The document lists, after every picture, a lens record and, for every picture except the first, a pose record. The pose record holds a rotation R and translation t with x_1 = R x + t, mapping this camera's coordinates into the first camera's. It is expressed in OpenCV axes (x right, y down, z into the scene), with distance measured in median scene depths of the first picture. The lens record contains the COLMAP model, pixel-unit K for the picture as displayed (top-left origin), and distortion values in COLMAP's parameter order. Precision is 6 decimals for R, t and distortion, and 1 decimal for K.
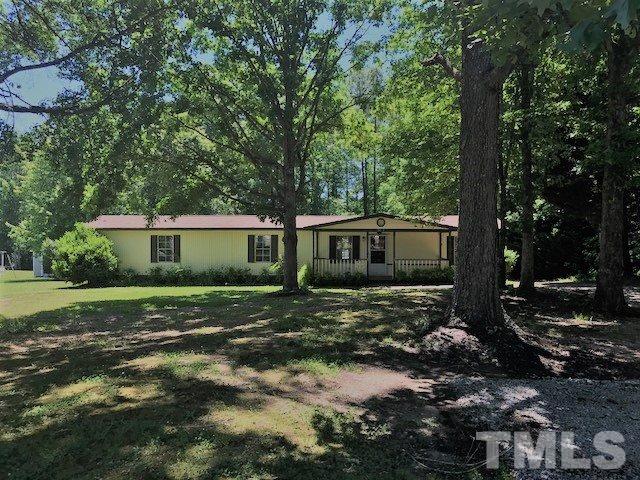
lens RADIAL K [[543.6, 0, 317.2], [0, 543.6, 243.8], [0, 0, 1]] dist [0.003323, 0.016380]
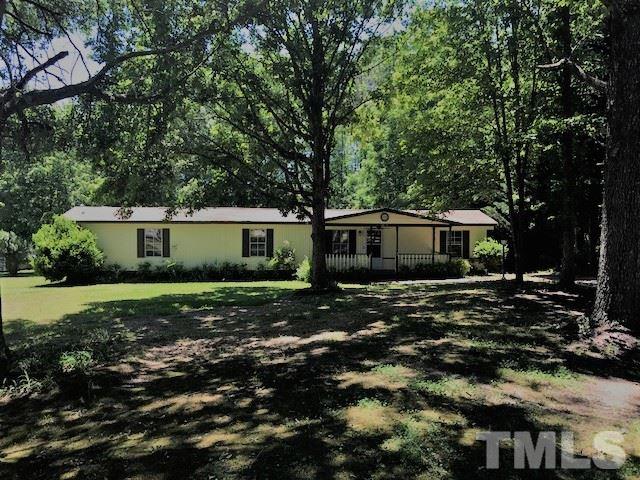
lens RADIAL K [[543.6, 0, 320.5], [0, 543.6, 235.6], [0, 0, 1]] dist [0.003323, 0.016380]
pose [[0.990112, 0.001338, 0.140271, -0.128041], [-0.001833, 0.999993, 0.003400, -0.007725], [-0.140266, -0.003624, 0.990107, 0.020193]]
